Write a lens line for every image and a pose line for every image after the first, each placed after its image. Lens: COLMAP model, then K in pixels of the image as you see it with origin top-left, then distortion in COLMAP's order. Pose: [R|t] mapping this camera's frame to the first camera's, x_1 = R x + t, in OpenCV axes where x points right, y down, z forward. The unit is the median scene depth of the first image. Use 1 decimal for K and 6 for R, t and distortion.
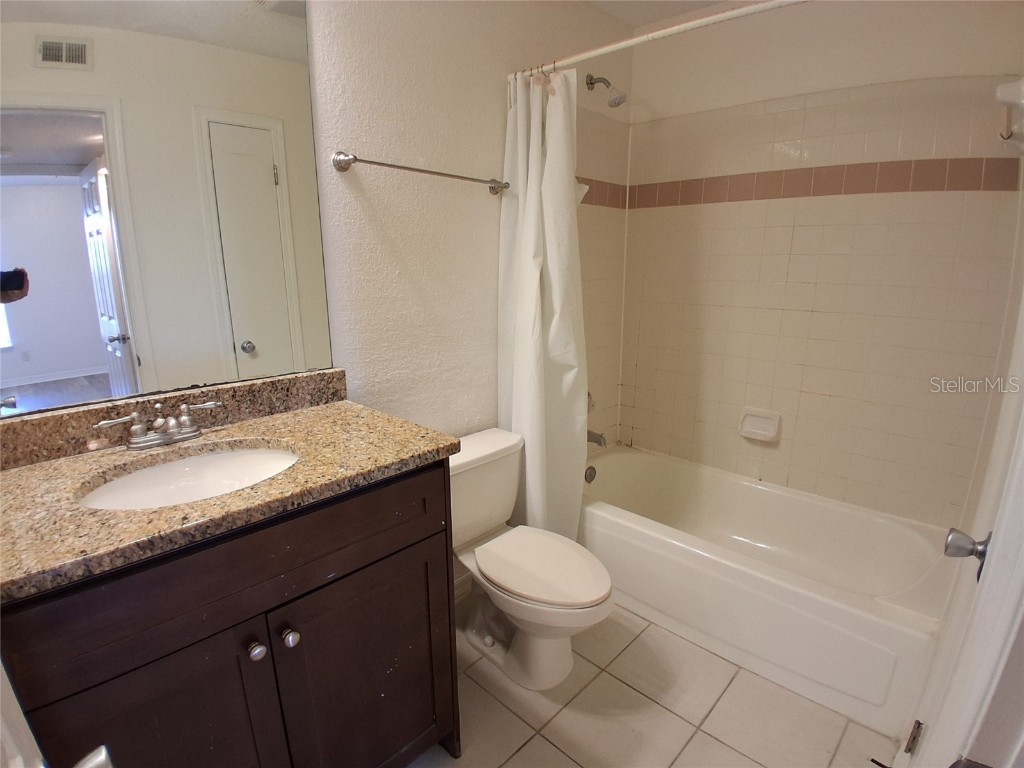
lens RADIAL K [[513.0, 0, 514.7], [0, 513.0, 395.1], [0, 0, 1]] dist [0.002828, -0.045408]
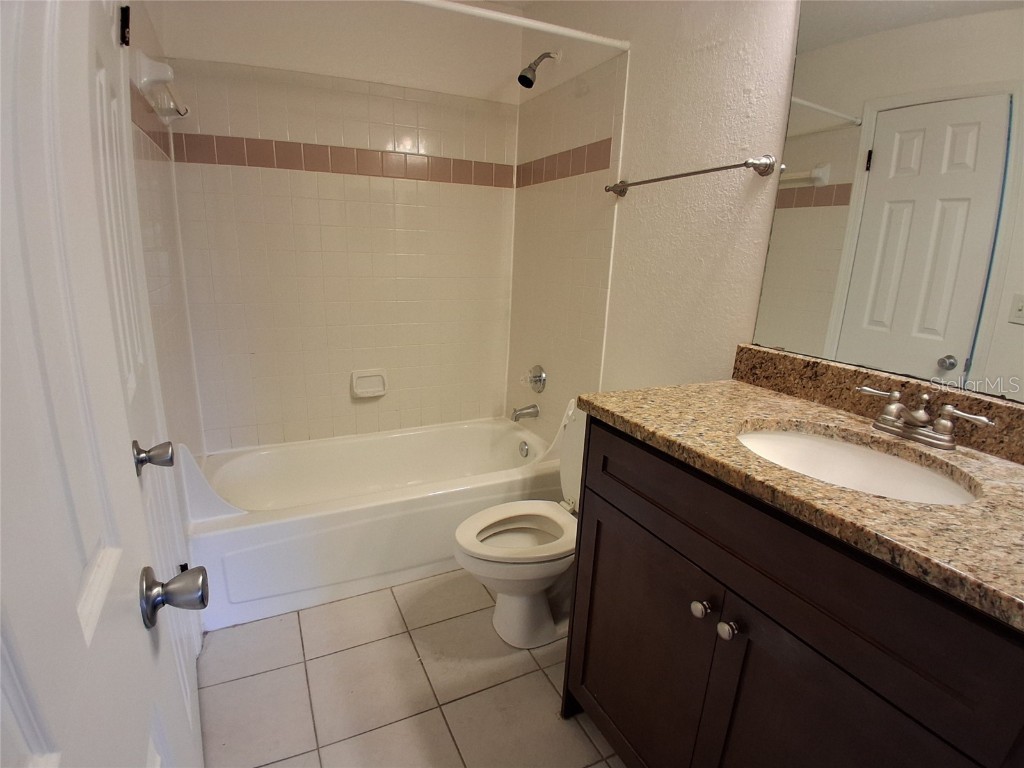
lens RADIAL K [[507.5, 0, 512.0], [0, 507.5, 384.0], [0, 0, 1]] dist [0.000903, -0.000045]
pose [[-0.333672, 0.245376, -0.910194, 0.330589], [-0.265942, 0.901810, 0.340608, -0.108535], [0.904399, 0.355710, -0.235653, 0.575881]]
